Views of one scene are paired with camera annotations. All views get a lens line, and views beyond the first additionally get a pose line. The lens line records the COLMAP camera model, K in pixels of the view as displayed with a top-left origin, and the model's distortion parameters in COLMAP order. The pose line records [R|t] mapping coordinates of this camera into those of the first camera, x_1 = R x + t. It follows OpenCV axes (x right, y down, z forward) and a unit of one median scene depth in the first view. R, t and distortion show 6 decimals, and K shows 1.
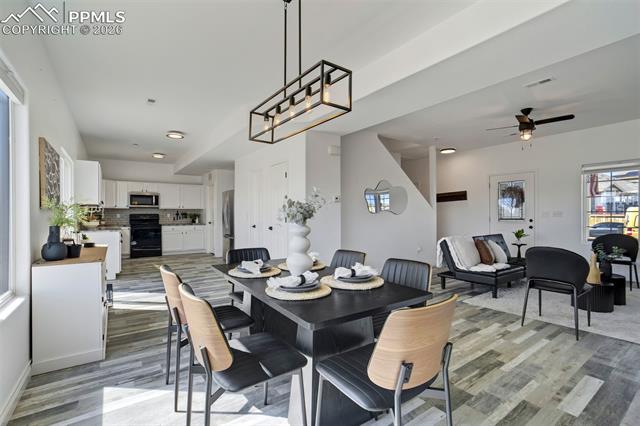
lens RADIAL K [[300.9, 0, 321.3], [0, 300.9, 217.0], [0, 0, 1]] dist [-0.041101, 0.021593]
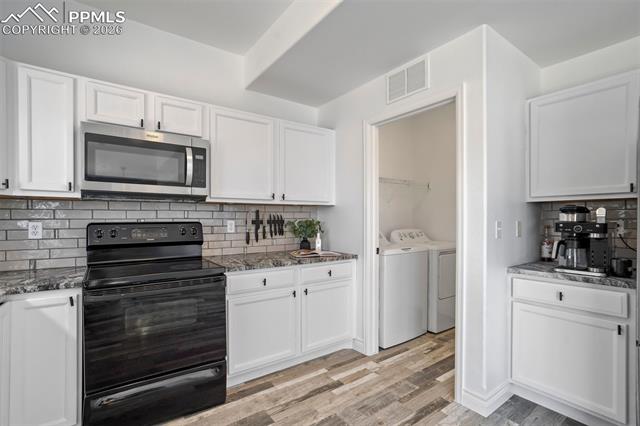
lens RADIAL K [[300.9, 0, 321.3], [0, 300.9, 217.0], [0, 0, 1]] dist [-0.041101, 0.021593]
pose [[0.999582, 0.006674, 0.028143, -0.468684], [-0.006336, 0.999907, -0.012070, -0.012181], [-0.028221, 0.011887, 0.999531, 0.763811]]
